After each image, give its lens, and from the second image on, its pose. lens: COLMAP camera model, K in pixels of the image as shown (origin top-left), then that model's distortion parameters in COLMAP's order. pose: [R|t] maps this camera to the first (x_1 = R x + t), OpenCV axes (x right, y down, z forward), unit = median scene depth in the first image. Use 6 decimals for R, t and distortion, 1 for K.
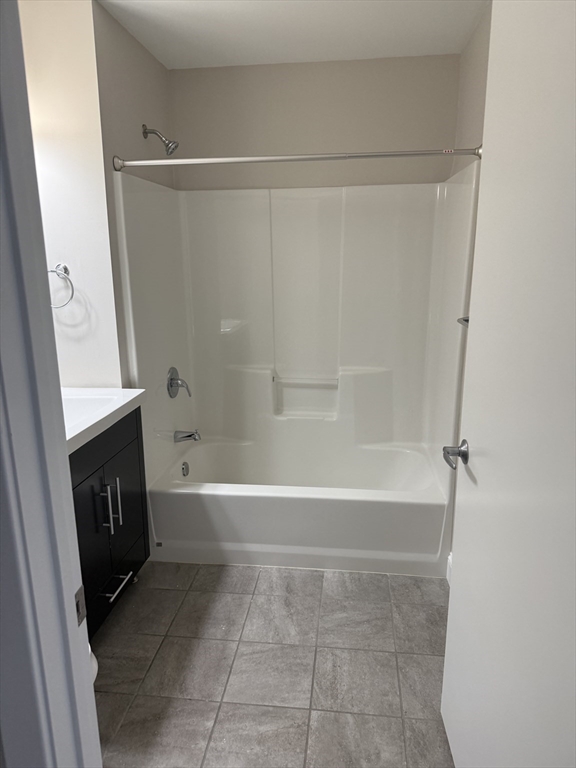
lens RADIAL K [[531.9, 0, 286.0], [0, 531.9, 388.3], [0, 0, 1]] dist [0.041932, -0.056822]
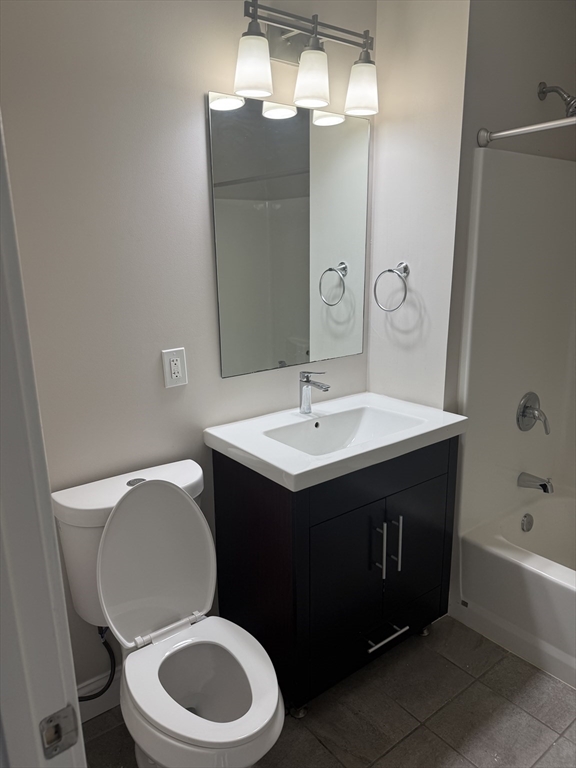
lens RADIAL K [[531.9, 0, 286.0], [0, 531.9, 388.3], [0, 0, 1]] dist [0.041932, -0.056822]
pose [[0.698914, 0.166859, -0.695469, 0.097991], [-0.155938, 0.984562, 0.079509, -0.062449], [0.697999, 0.052881, 0.714144, 0.224796]]
